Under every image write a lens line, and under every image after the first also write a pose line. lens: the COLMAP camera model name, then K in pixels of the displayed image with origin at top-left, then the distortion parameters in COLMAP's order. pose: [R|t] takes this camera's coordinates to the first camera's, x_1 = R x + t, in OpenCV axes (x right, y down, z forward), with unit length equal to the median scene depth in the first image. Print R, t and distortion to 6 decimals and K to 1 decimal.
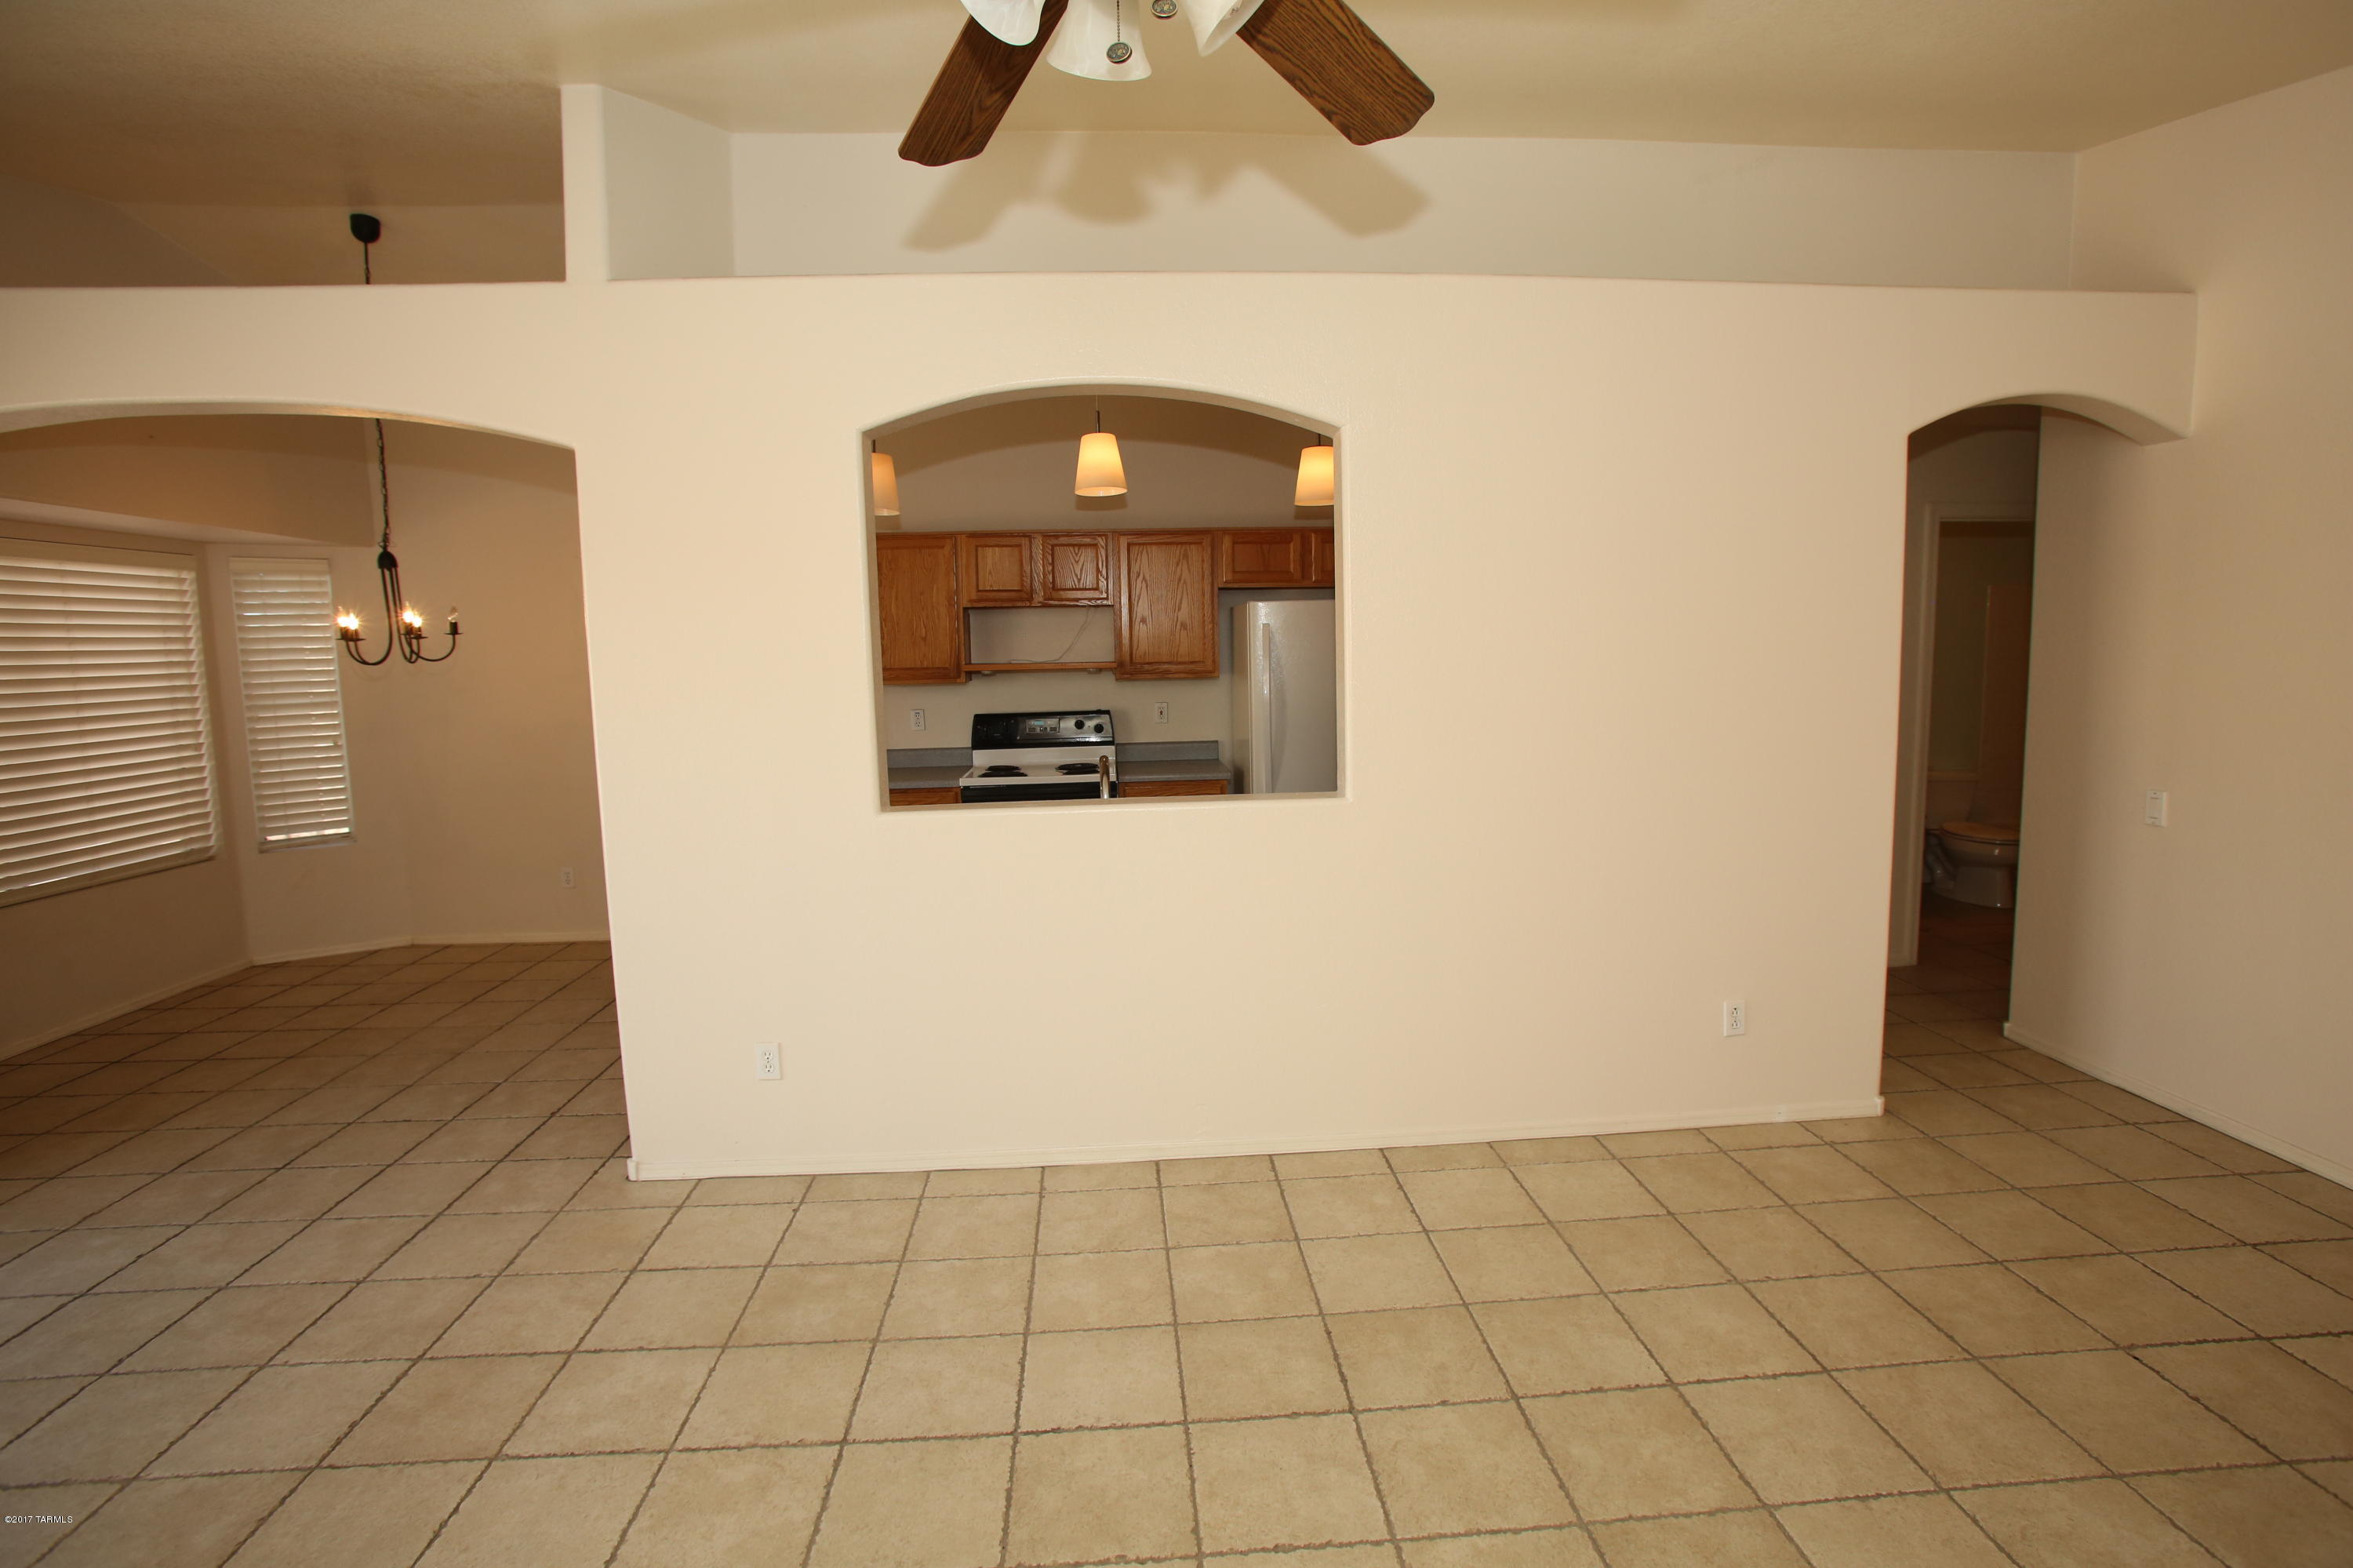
lens RADIAL K [[1137.5, 0, 1181.3], [0, 1137.5, 773.6], [0, 0, 1]] dist [-0.075988, 0.029445]
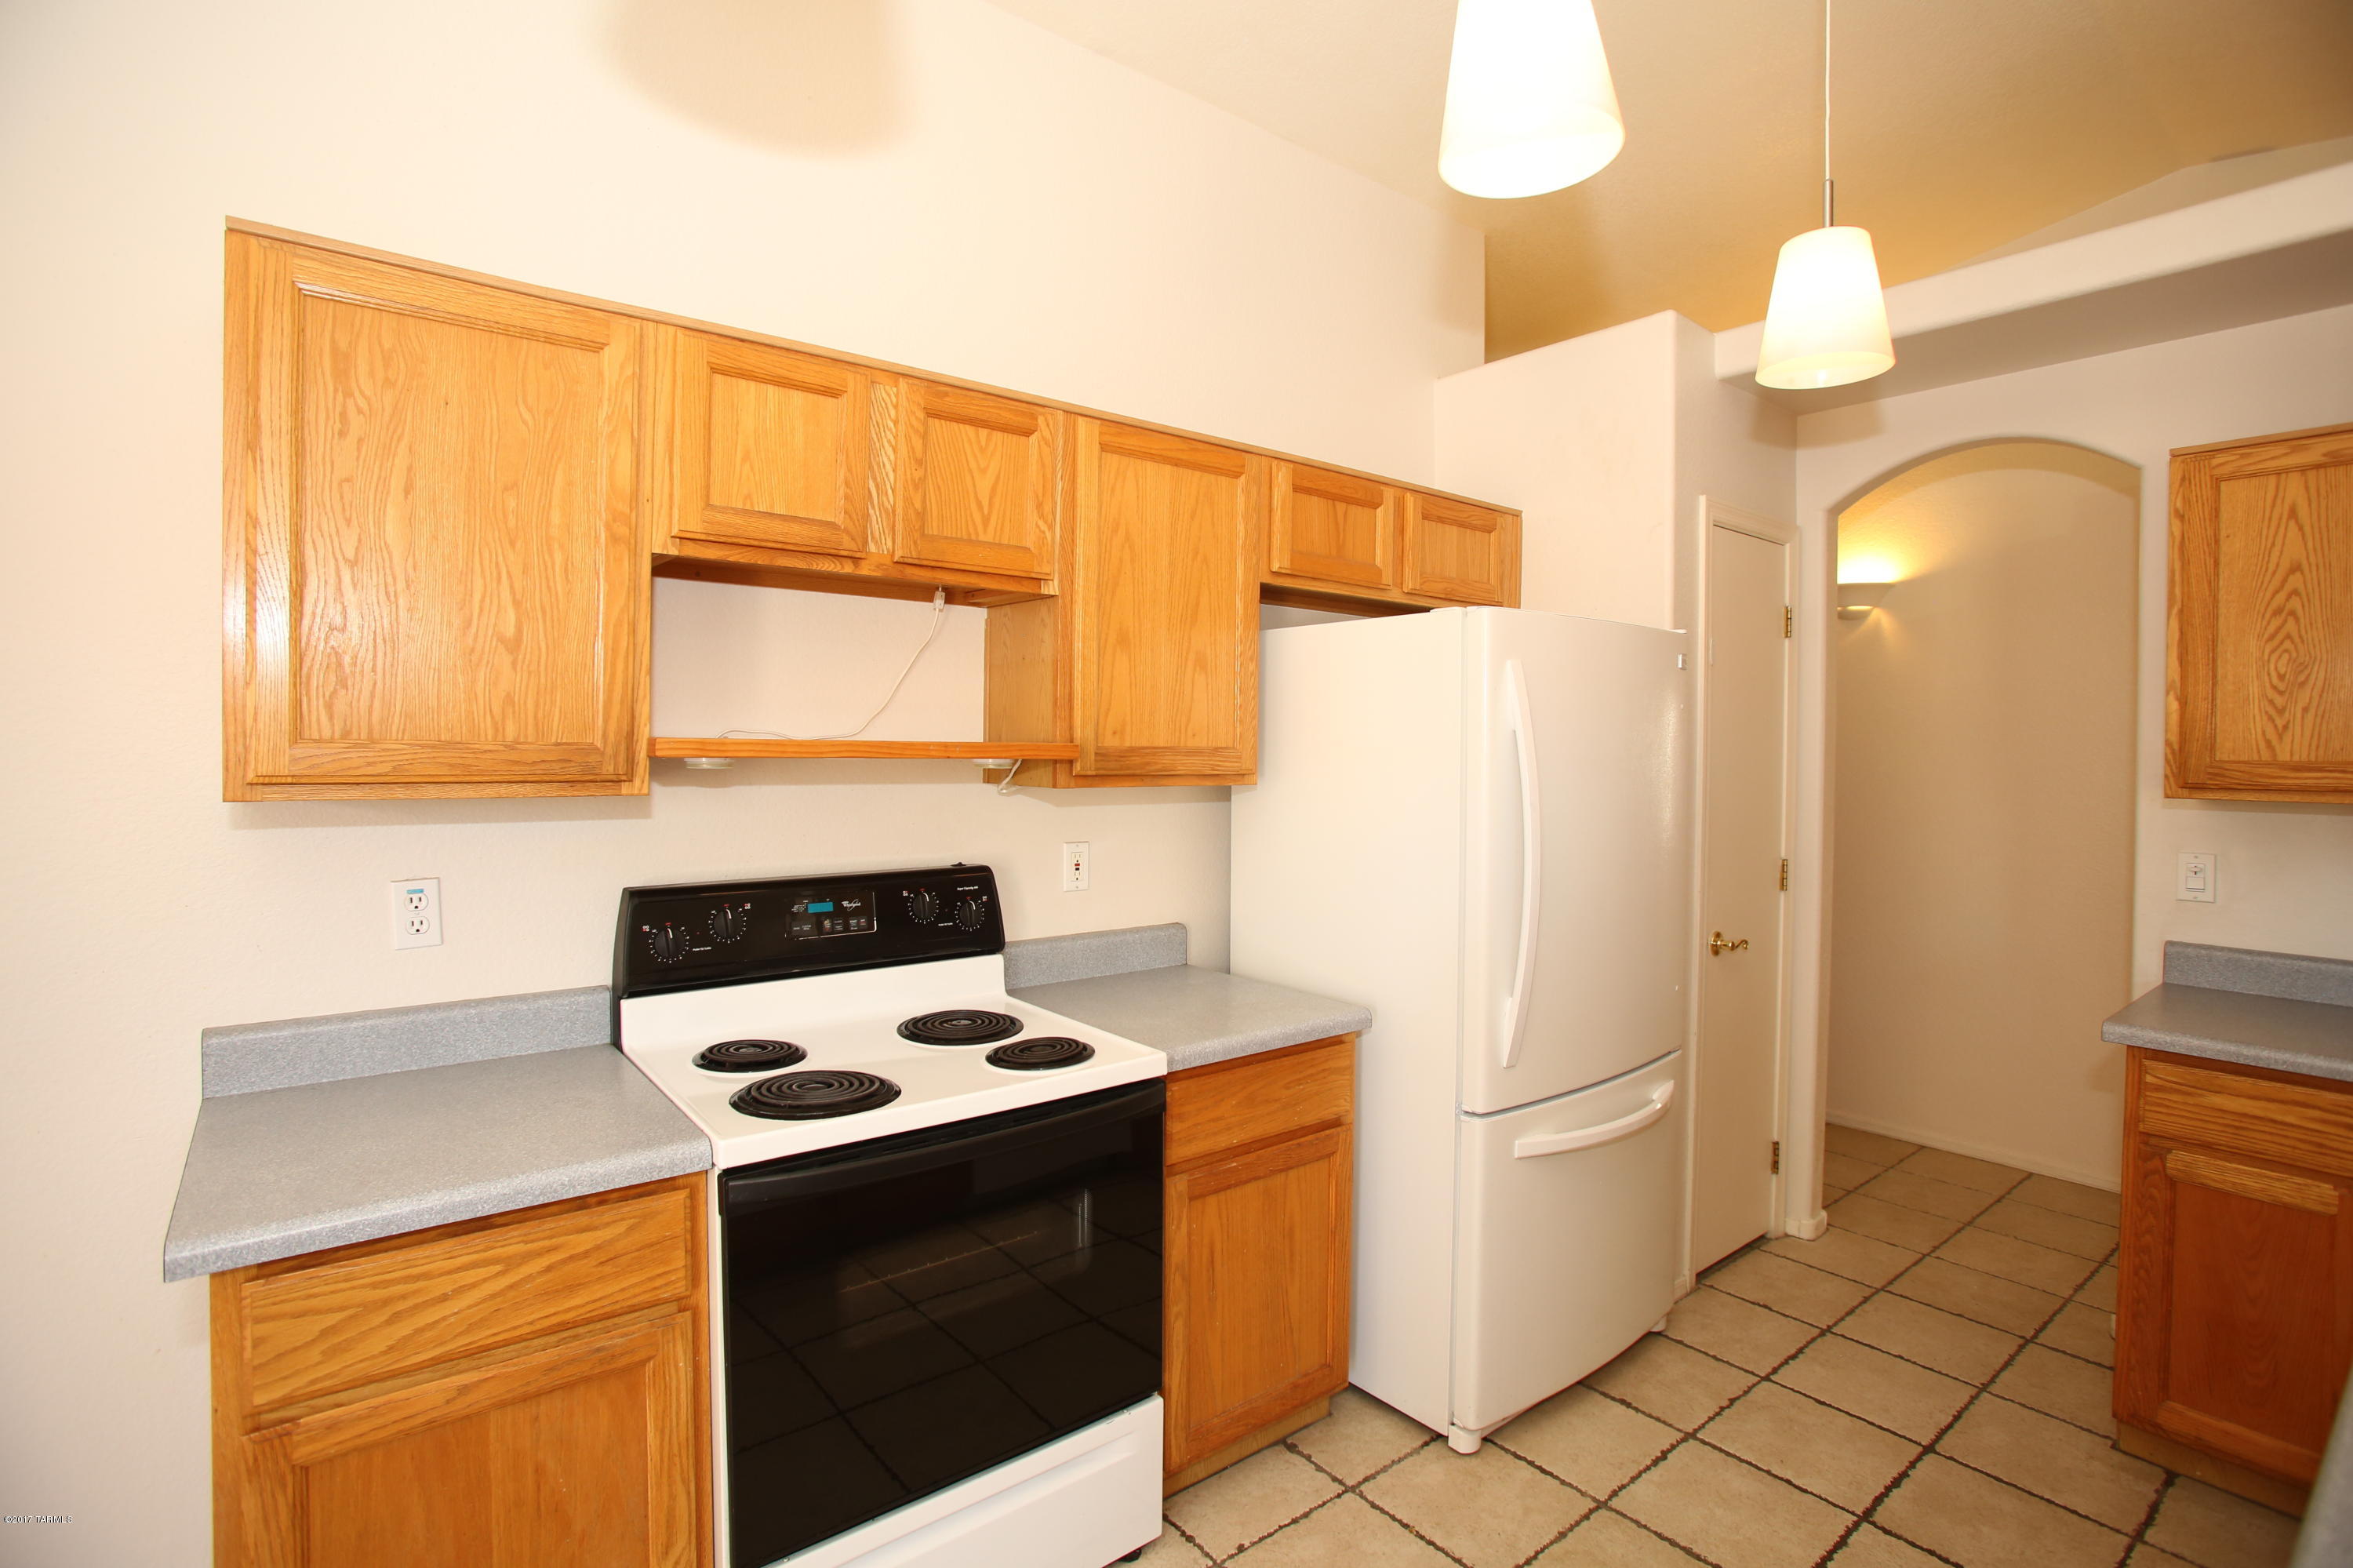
lens RADIAL K [[1137.5, 0, 1170.6], [0, 1137.5, 766.9], [0, 0, 1]] dist [-0.075988, 0.029445]
pose [[0.822433, 0.015302, 0.568657, -0.423836], [0.039433, 0.995700, -0.083825, -0.097308], [-0.567494, 0.091364, 0.818293, 1.144805]]
